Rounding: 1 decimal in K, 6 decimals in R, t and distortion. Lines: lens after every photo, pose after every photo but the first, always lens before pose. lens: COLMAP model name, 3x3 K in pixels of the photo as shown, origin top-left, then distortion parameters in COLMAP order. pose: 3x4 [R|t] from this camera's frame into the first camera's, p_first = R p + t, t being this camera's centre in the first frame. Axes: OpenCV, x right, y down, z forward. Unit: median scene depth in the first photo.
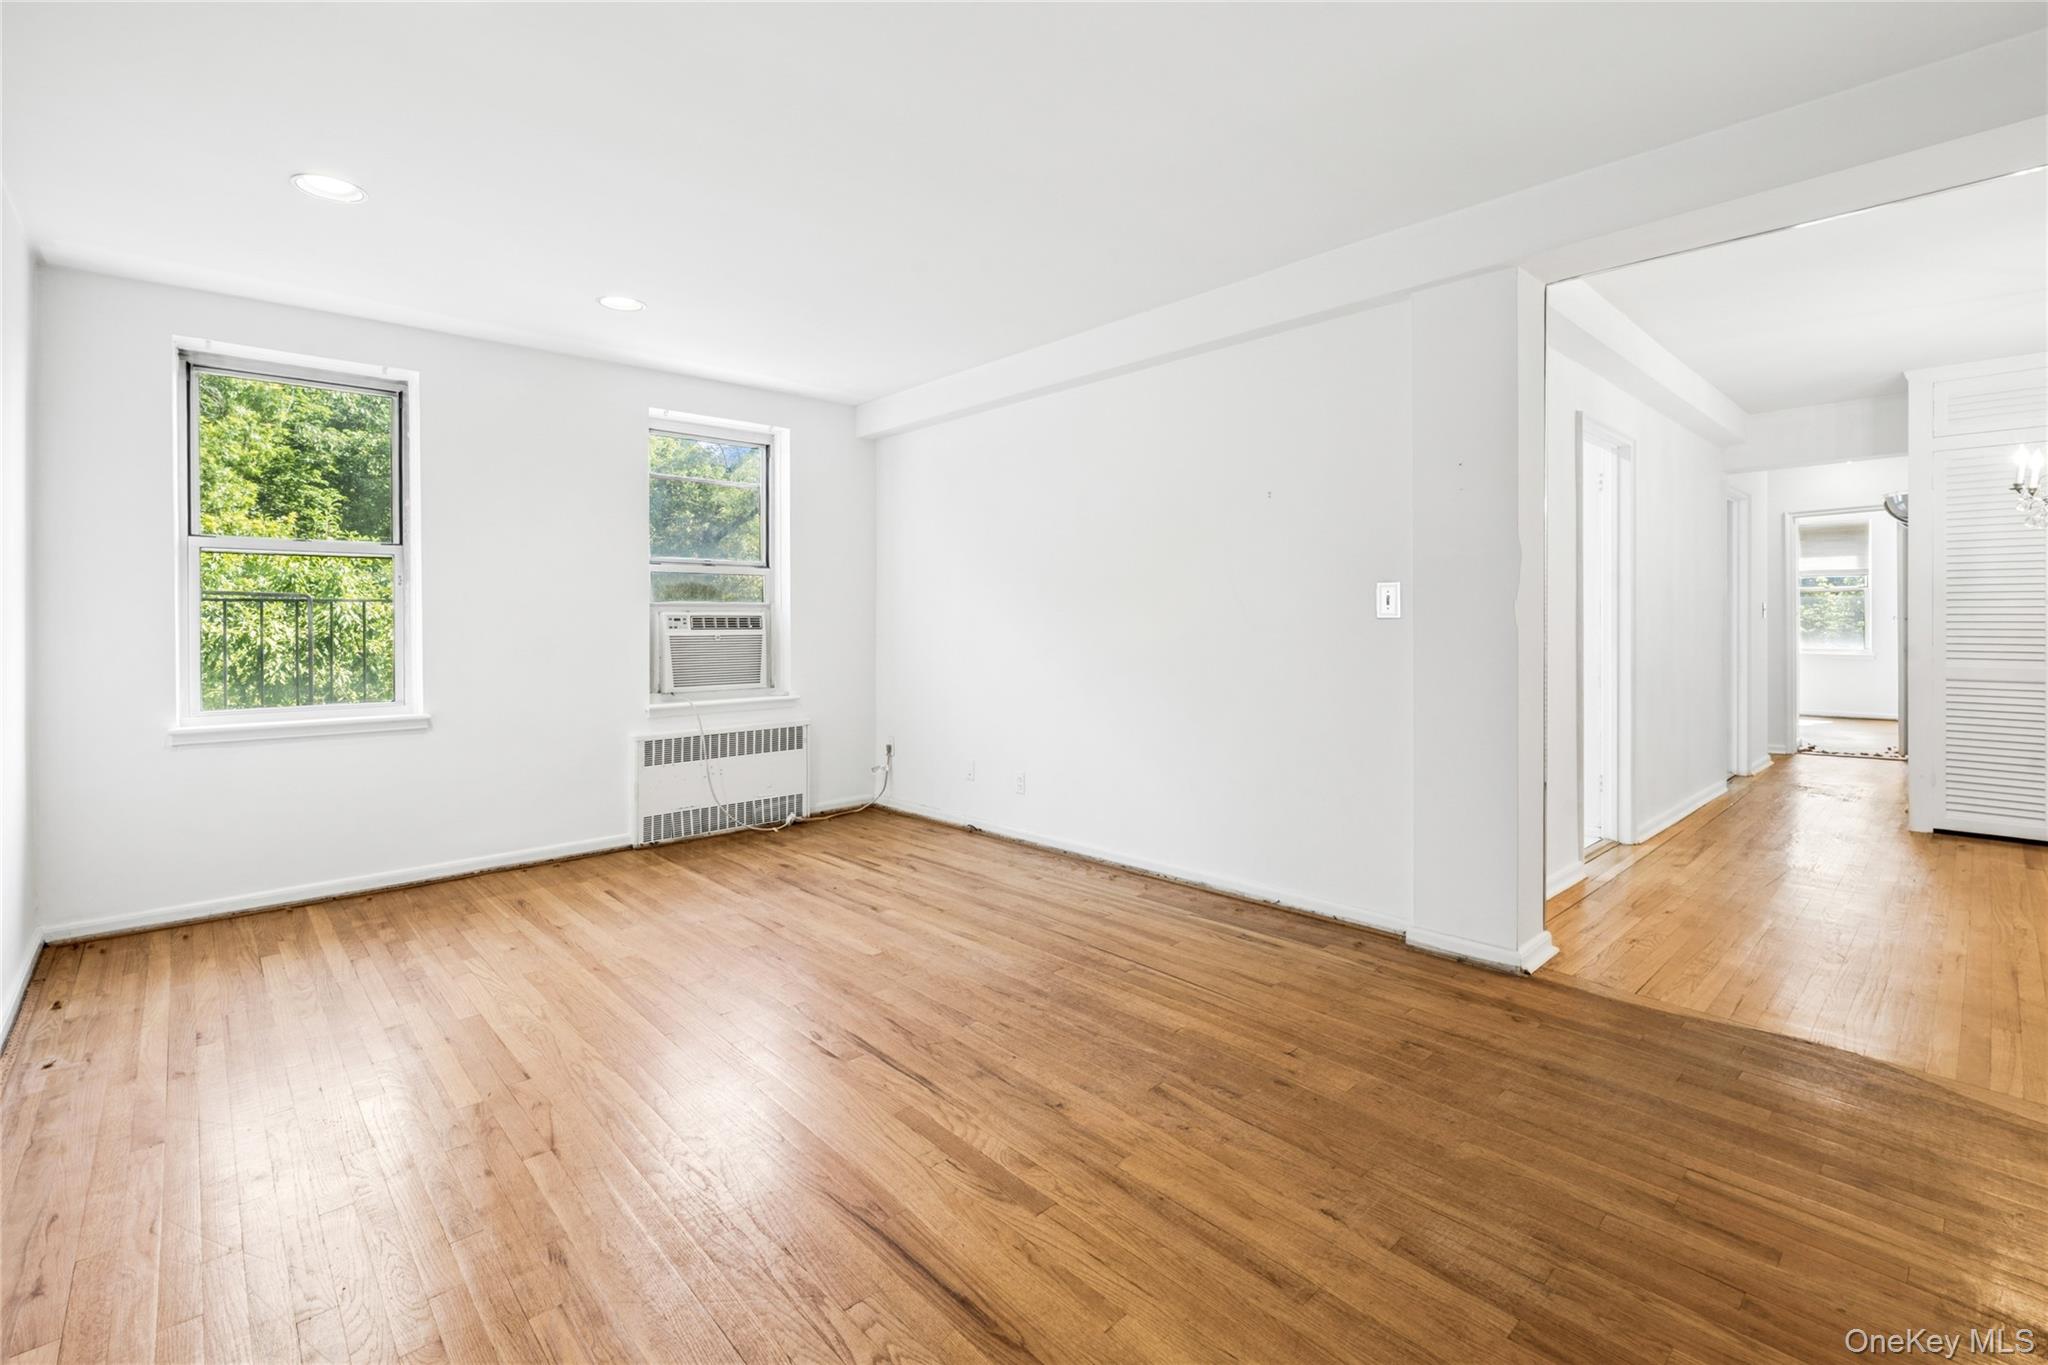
lens RADIAL K [[775.2, 0, 1024.2], [0, 775.2, 622.2], [0, 0, 1]] dist [-0.001775, -0.000043]
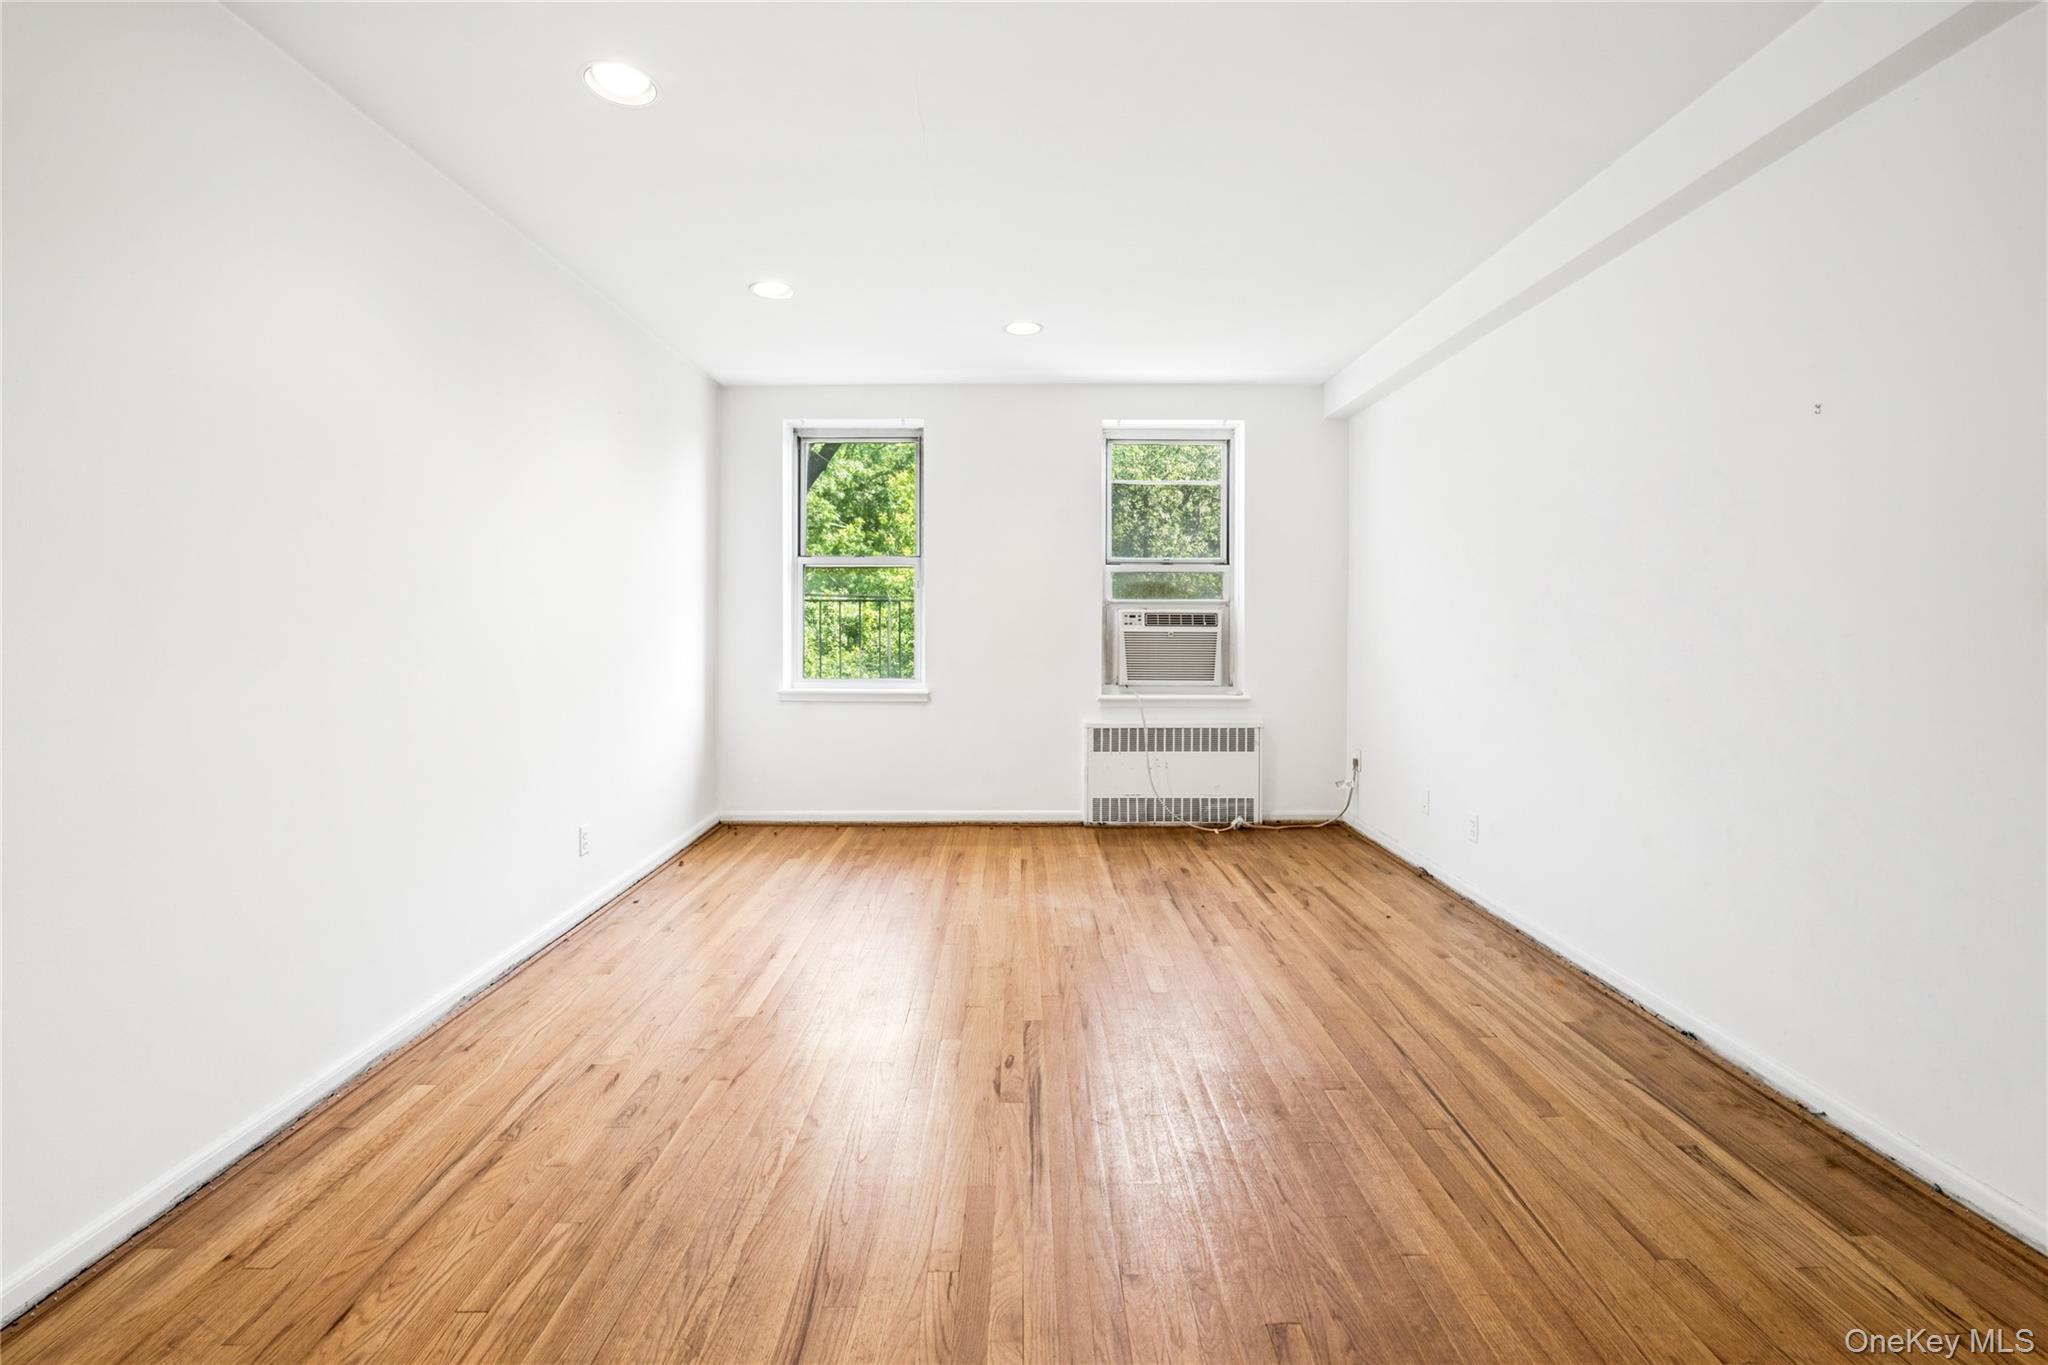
lens RADIAL K [[775.2, 0, 1024.2], [0, 775.2, 622.2], [0, 0, 1]] dist [-0.001775, -0.000043]
pose [[0.785196, 0.010925, -0.619151, 0.102770], [-0.007997, 0.999940, 0.007502, -0.002522], [0.619195, -0.000939, 0.785236, 0.086472]]
